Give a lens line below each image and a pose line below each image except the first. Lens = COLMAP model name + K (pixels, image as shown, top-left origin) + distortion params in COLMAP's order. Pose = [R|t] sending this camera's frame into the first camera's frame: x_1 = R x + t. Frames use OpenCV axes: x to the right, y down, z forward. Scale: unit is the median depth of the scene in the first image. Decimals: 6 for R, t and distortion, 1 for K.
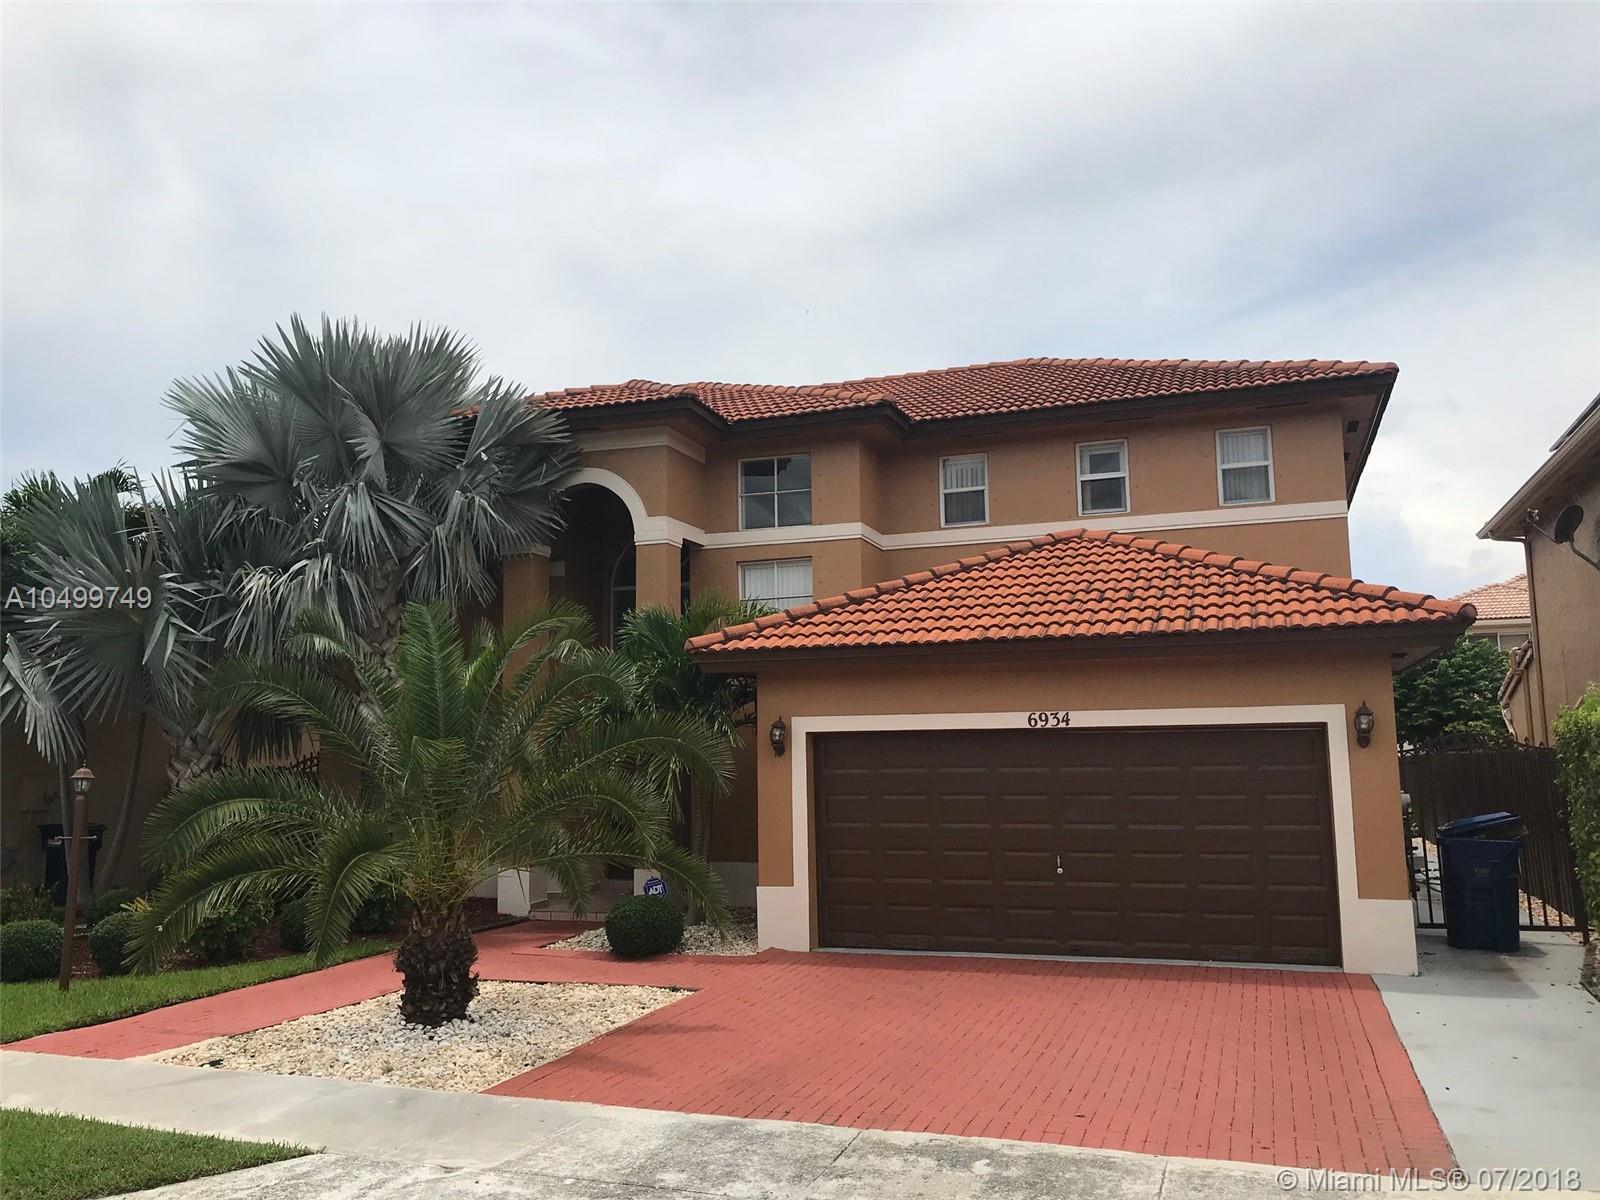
lens RADIAL K [[1289.3, 0, 800.0], [0, 1289.3, 600.0], [0, 0, 1]] dist [0.051060, -0.060798]
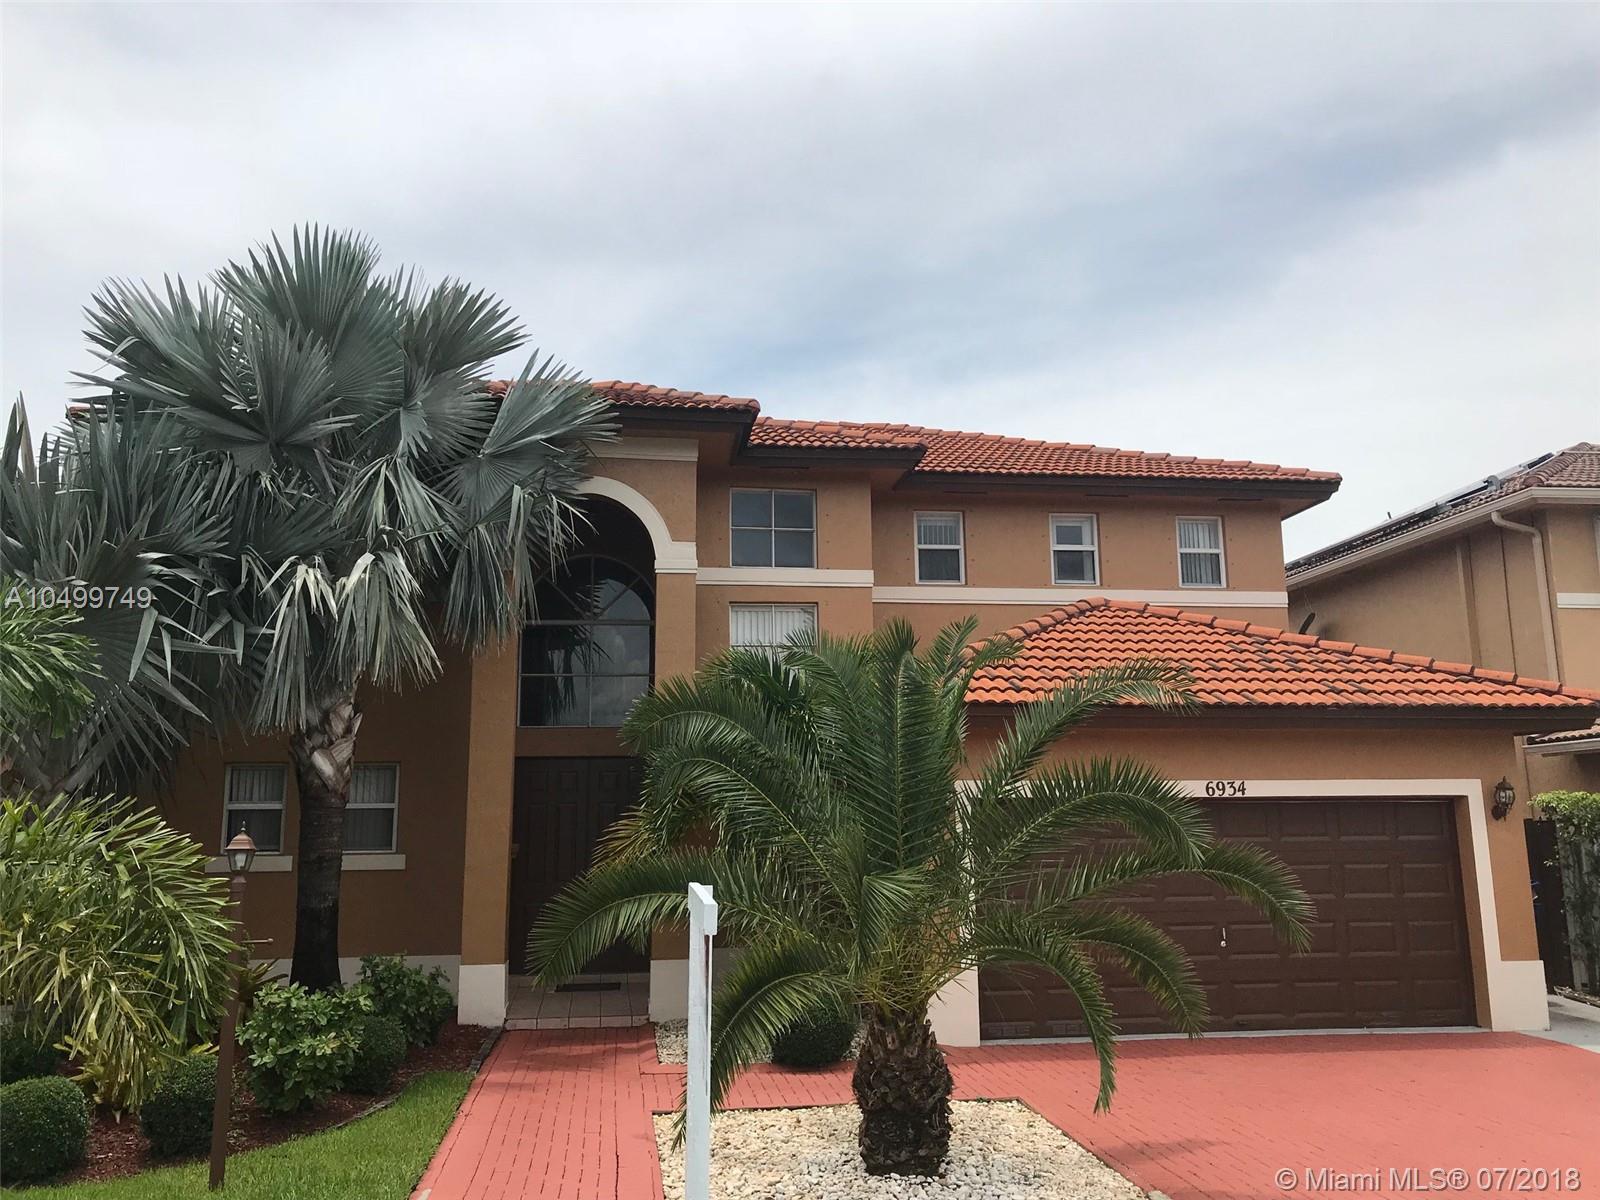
lens RADIAL K [[1291.1, 0, 768.1], [0, 1291.1, 608.5], [0, 0, 1]] dist [0.027888, -0.005151]
pose [[0.894969, 0.079147, 0.439052, -0.470170], [-0.057793, 0.996413, -0.061815, 0.031235], [-0.442370, 0.029949, 0.896333, 0.224400]]
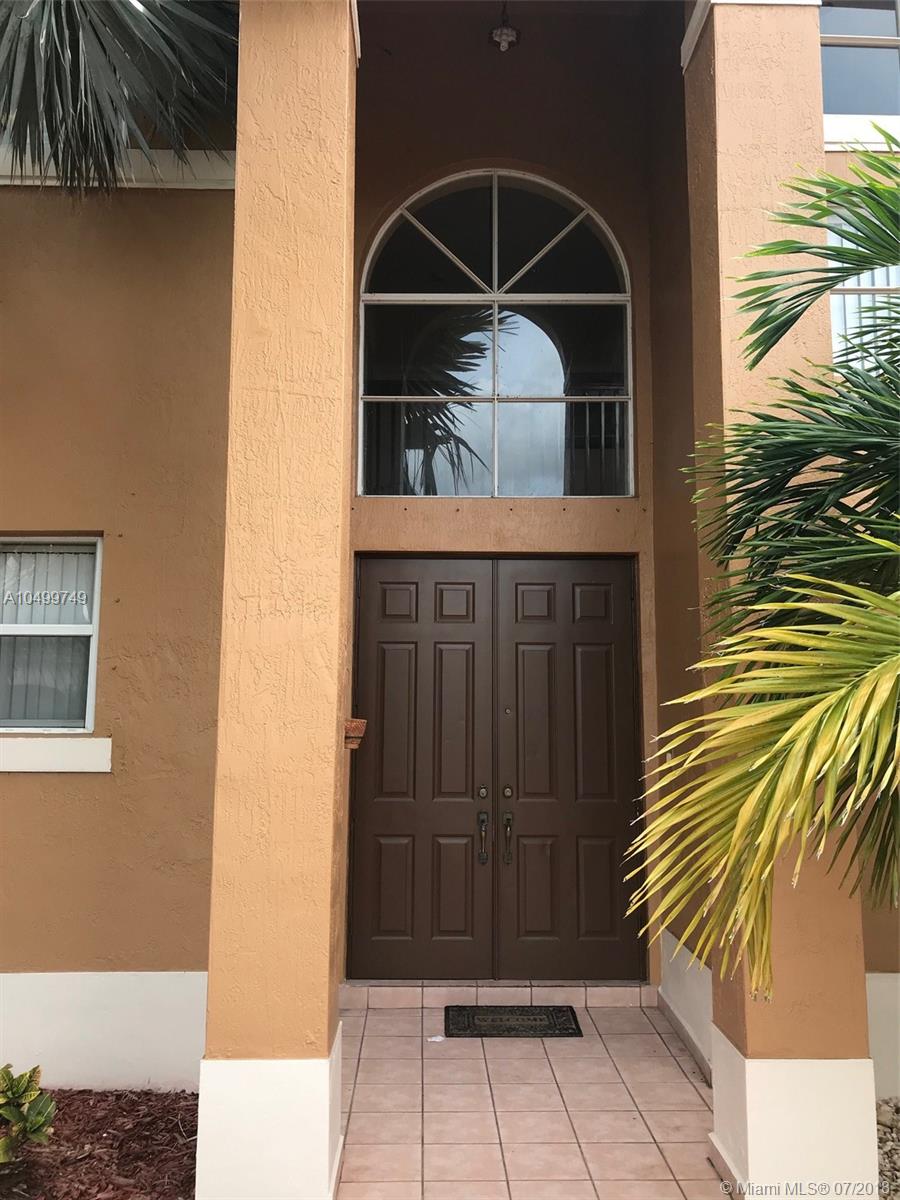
lens RADIAL K [[967.0, 0, 450.0], [0, 967.0, 600.0], [0, 0, 1]] dist [0.051060, -0.060798]
pose [[0.933077, 0.059313, 0.354752, -0.287473], [-0.060383, 0.998143, -0.008065, 0.119615], [-0.354571, -0.013895, 0.934926, 0.871357]]
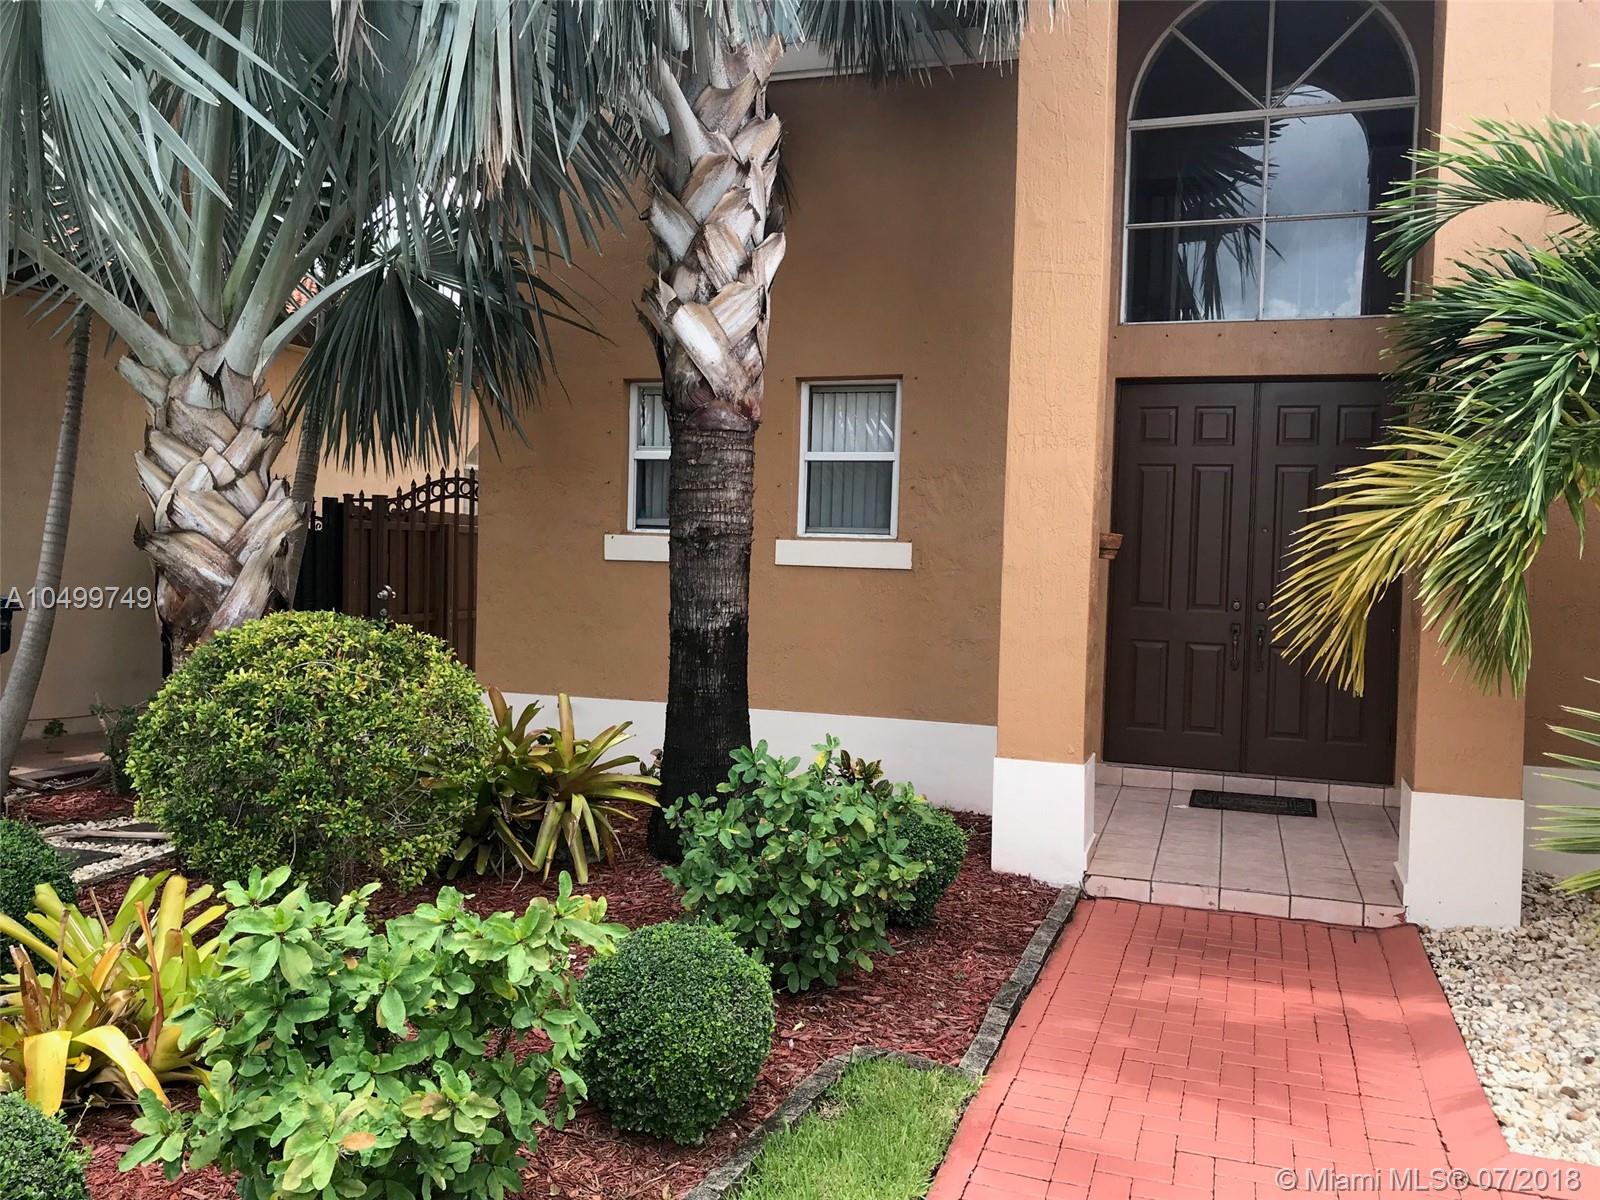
lens RADIAL K [[1284.9, 0, 797.8], [0, 1284.9, 571.3], [0, 0, 1]] dist [0.089852, -0.198570]
pose [[0.999079, 0.039348, 0.017086, -0.330759], [-0.041391, 0.988851, 0.143038, 0.106579], [-0.011268, -0.143614, 0.989570, 0.682300]]
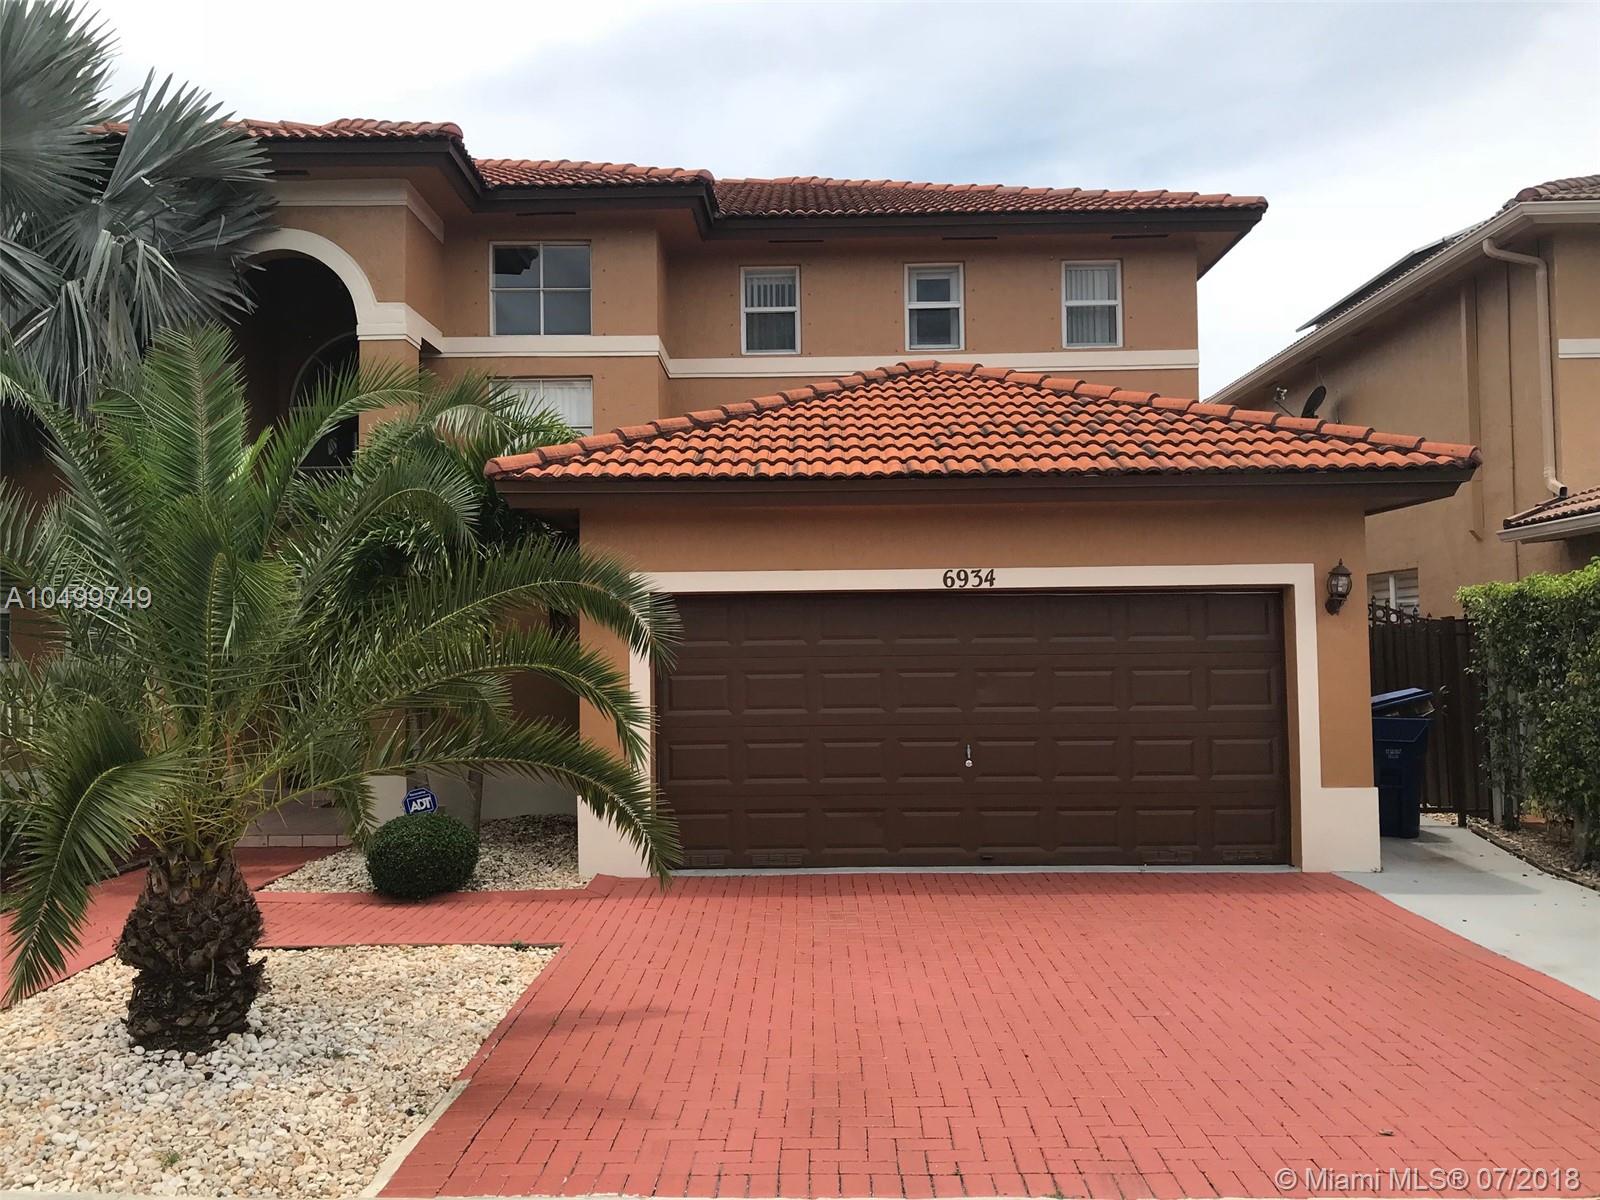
lens RADIAL K [[1285.2, 0, 779.4], [0, 1285.2, 591.9], [0, 0, 1]] dist [0.078689, -0.115482]
pose [[0.949709, 0.016530, 0.312697, -0.140753], [-0.040280, 0.996758, 0.069643, 0.042050], [-0.310532, -0.078736, 0.947296, 0.235354]]
